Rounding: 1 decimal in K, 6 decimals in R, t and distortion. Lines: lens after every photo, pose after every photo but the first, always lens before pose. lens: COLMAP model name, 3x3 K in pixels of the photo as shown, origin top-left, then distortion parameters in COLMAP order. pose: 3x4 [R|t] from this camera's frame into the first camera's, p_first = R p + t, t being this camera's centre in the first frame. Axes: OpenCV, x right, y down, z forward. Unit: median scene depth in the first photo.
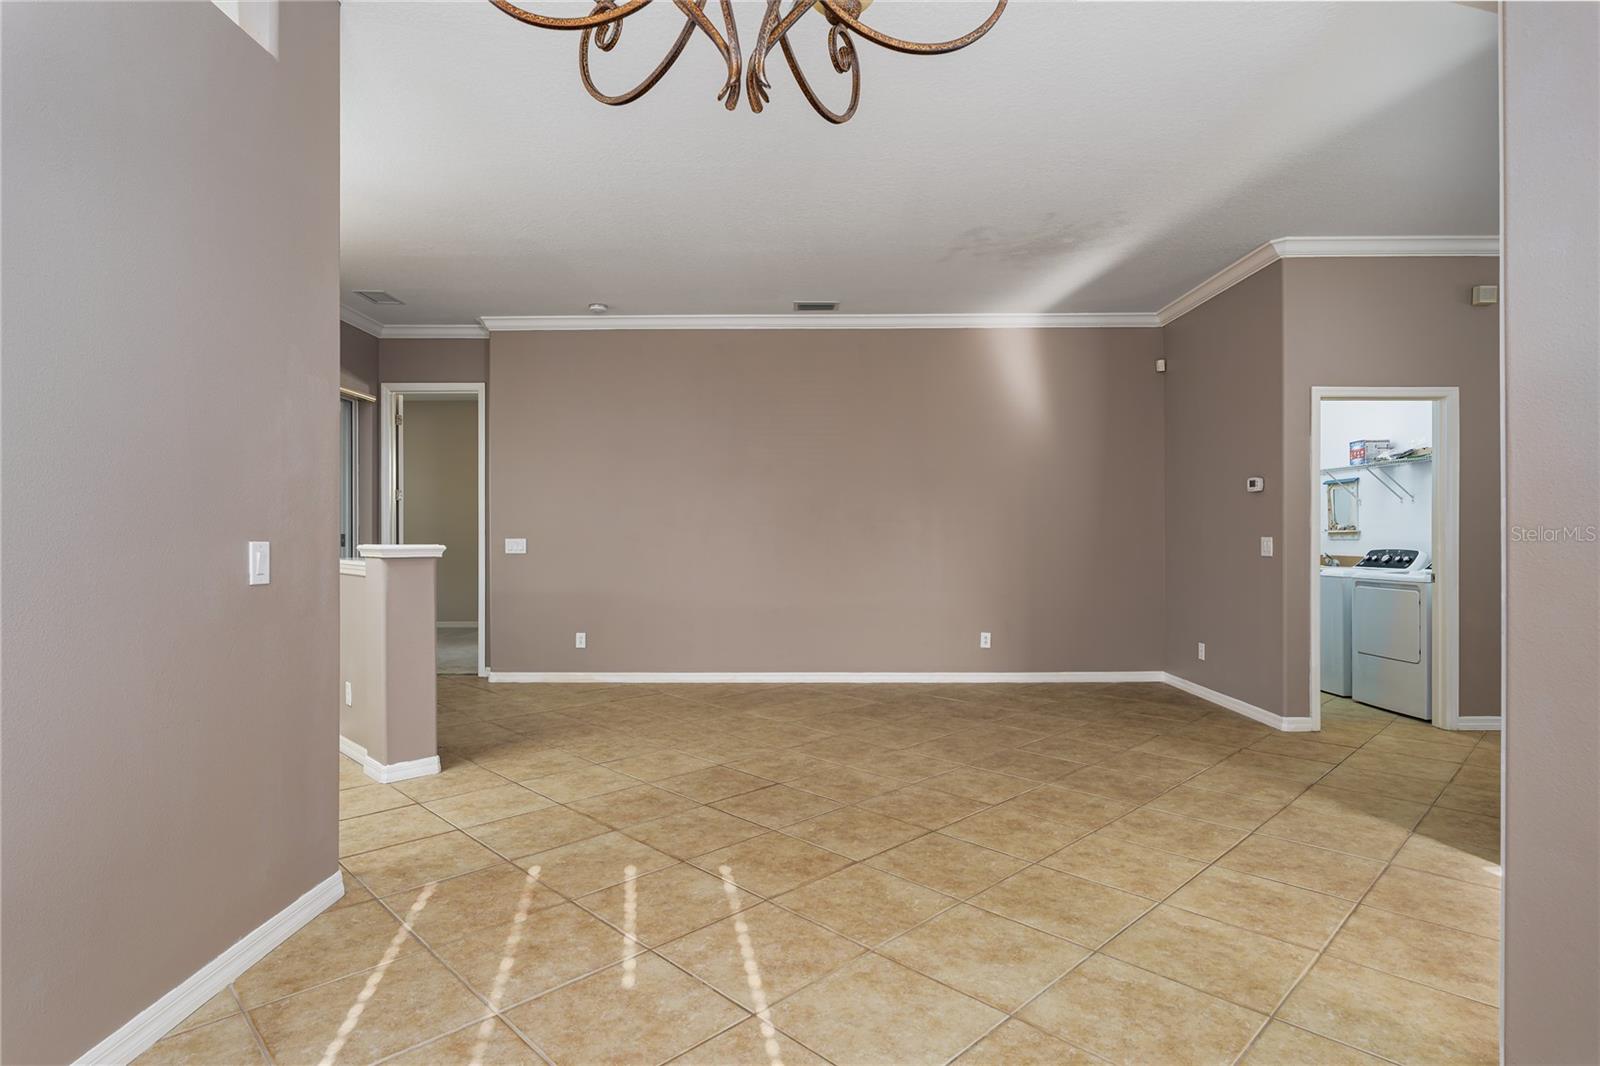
lens RADIAL K [[821.0, 0, 801.2], [0, 821.0, 526.6], [0, 0, 1]] dist [0.012666, 0.002873]
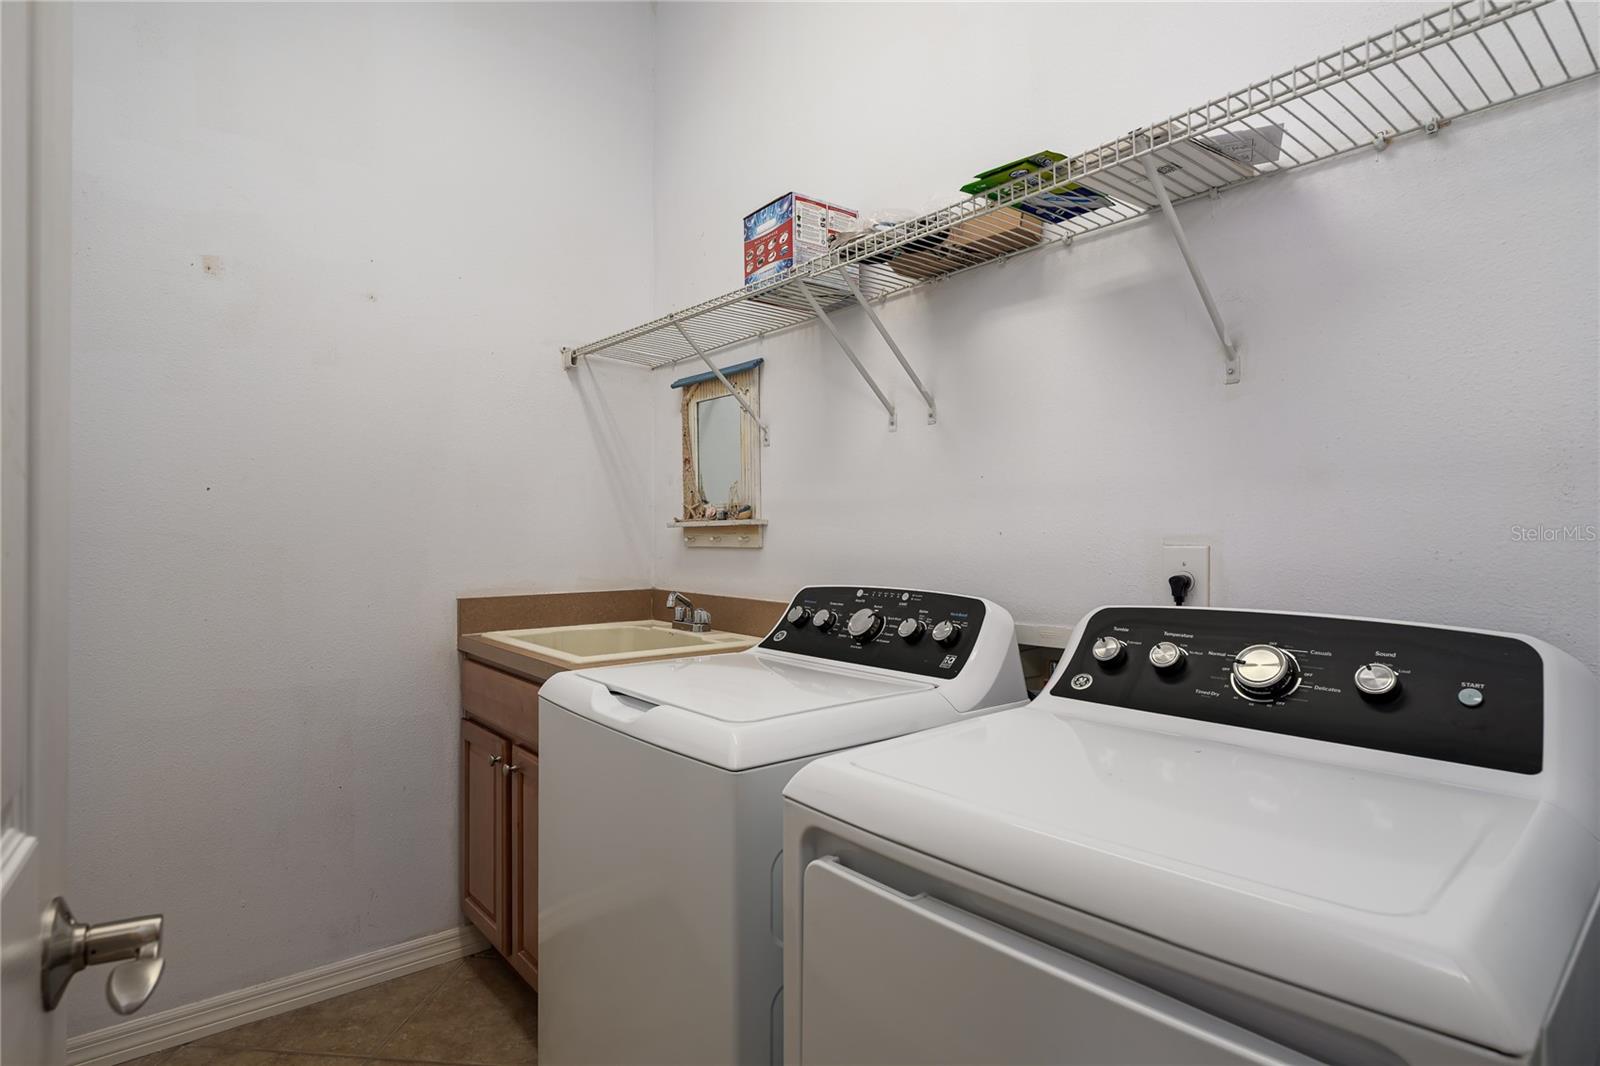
lens RADIAL K [[821.0, 0, 796.5], [0, 821.0, 530.0], [0, 0, 1]] dist [0.012666, 0.002873]
pose [[0.769614, 0.002830, 0.638503, 0.497220], [-0.006374, 0.999974, 0.003251, 0.007431], [-0.638478, -0.006572, 0.769612, 0.770260]]
